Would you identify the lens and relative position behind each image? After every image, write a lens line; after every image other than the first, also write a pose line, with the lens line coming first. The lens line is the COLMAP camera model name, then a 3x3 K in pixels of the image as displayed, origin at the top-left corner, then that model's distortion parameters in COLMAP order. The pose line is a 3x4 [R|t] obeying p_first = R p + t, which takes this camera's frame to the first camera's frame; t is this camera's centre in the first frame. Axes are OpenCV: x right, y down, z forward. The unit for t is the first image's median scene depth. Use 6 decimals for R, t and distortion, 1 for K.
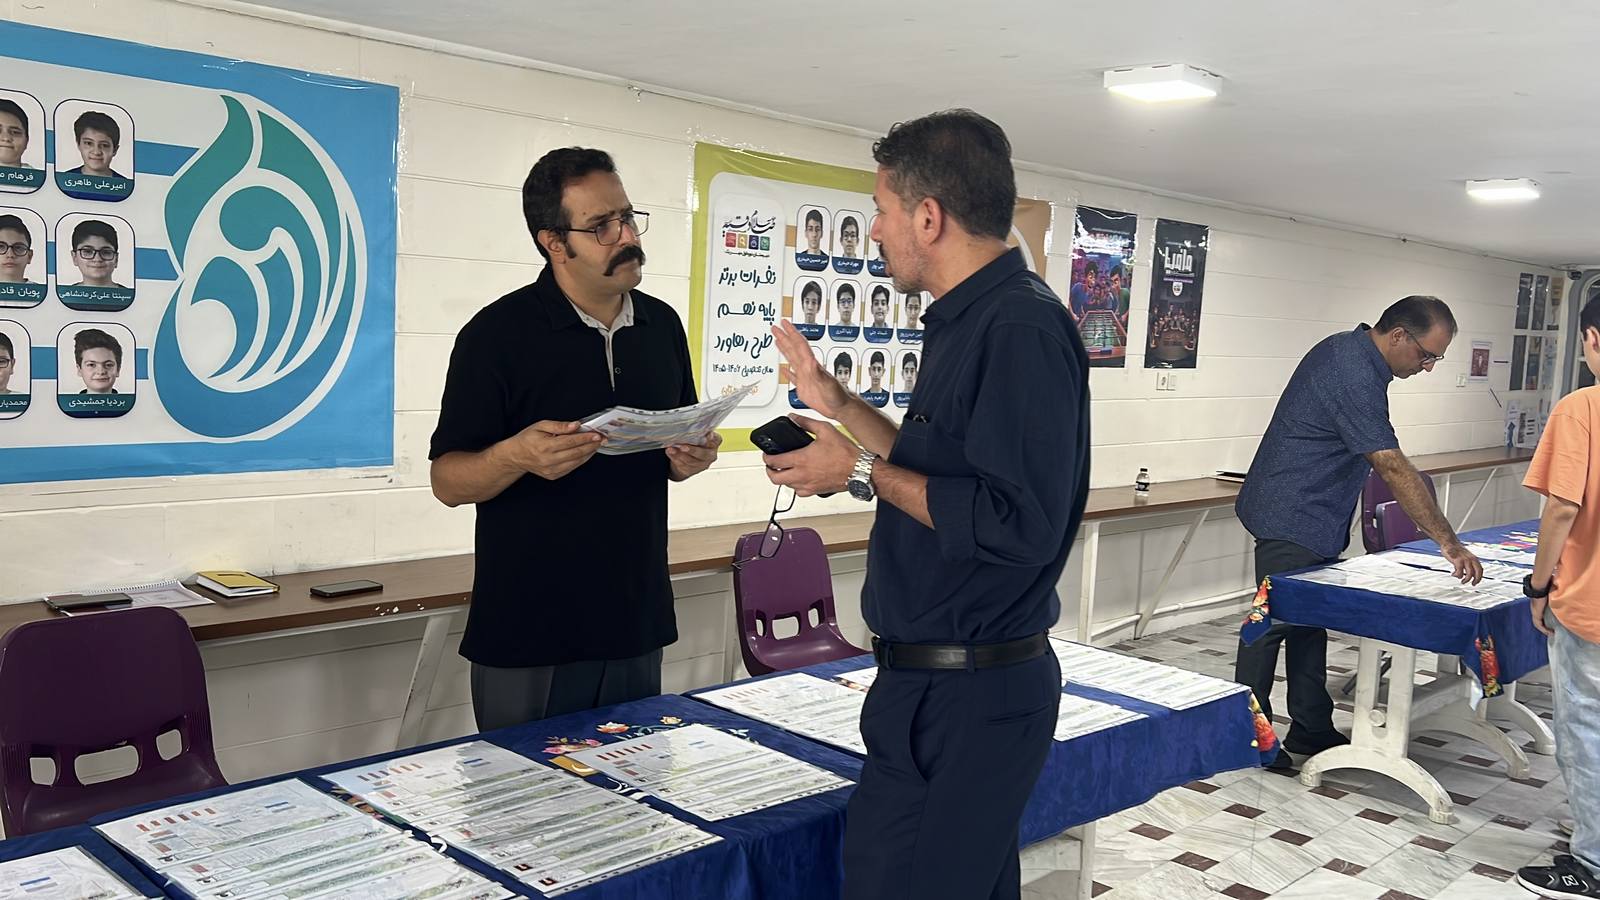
lens RADIAL K [[1386.7, 0, 798.3], [0, 1386.7, 456.7], [0, 0, 1]] dist [0.022105, -0.010170]
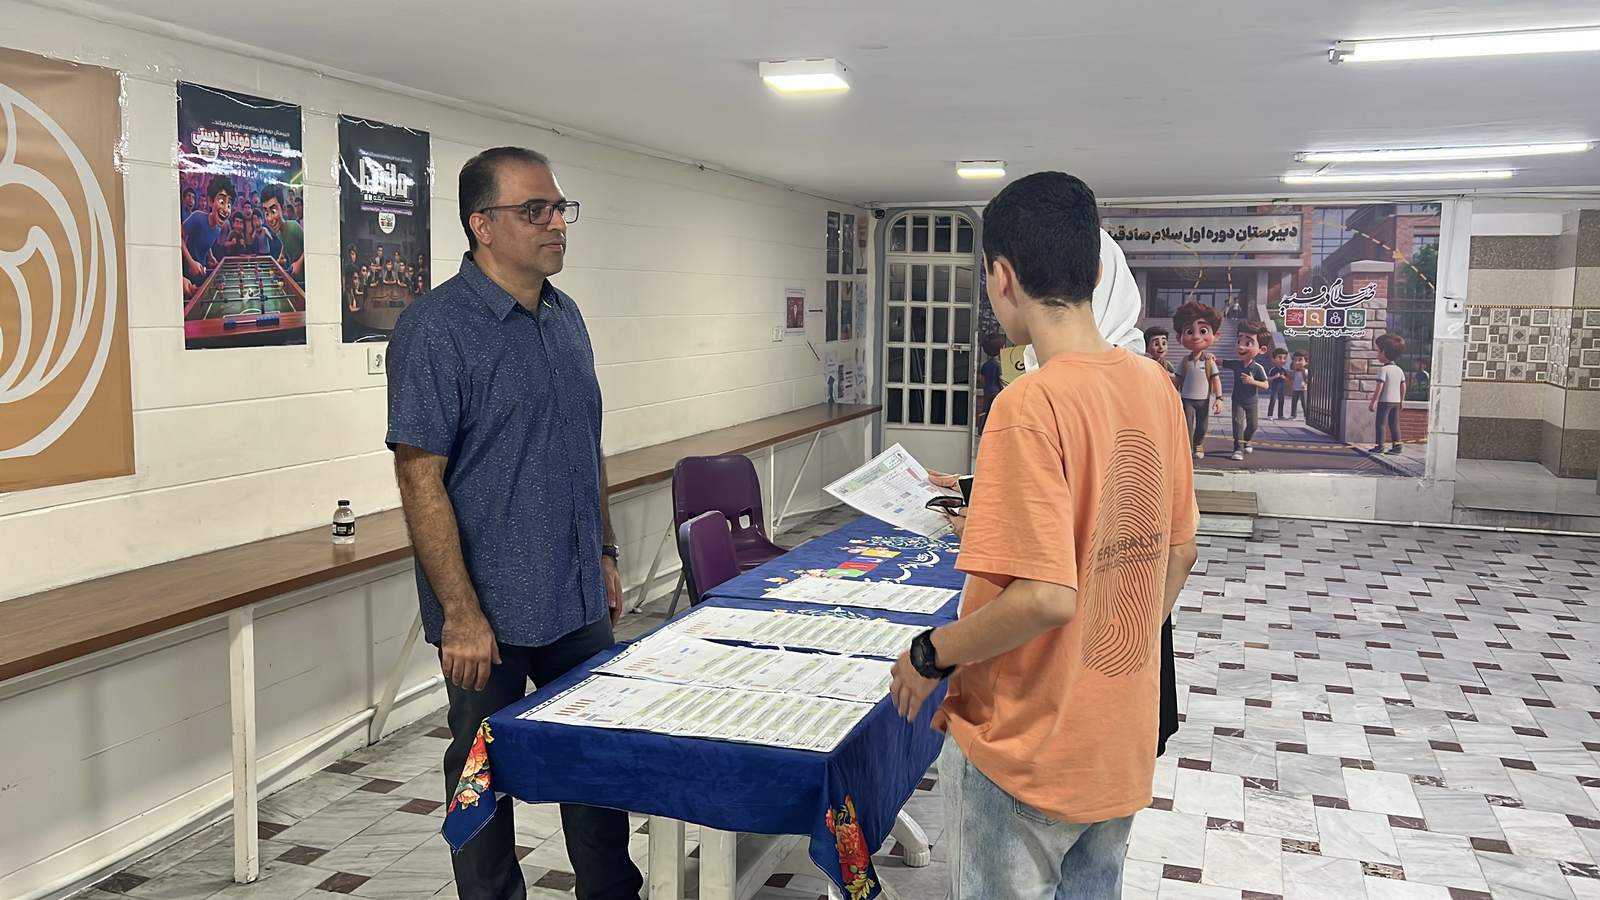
lens RADIAL K [[1386.7, 0, 801.8], [0, 1386.7, 446.4], [0, 0, 1]] dist [0.022105, -0.010170]
pose [[0.895428, -0.083548, 0.437296, 0.146424], [0.074386, 0.996503, 0.038071, -0.023138], [-0.438947, -0.001561, 0.898512, 0.299940]]
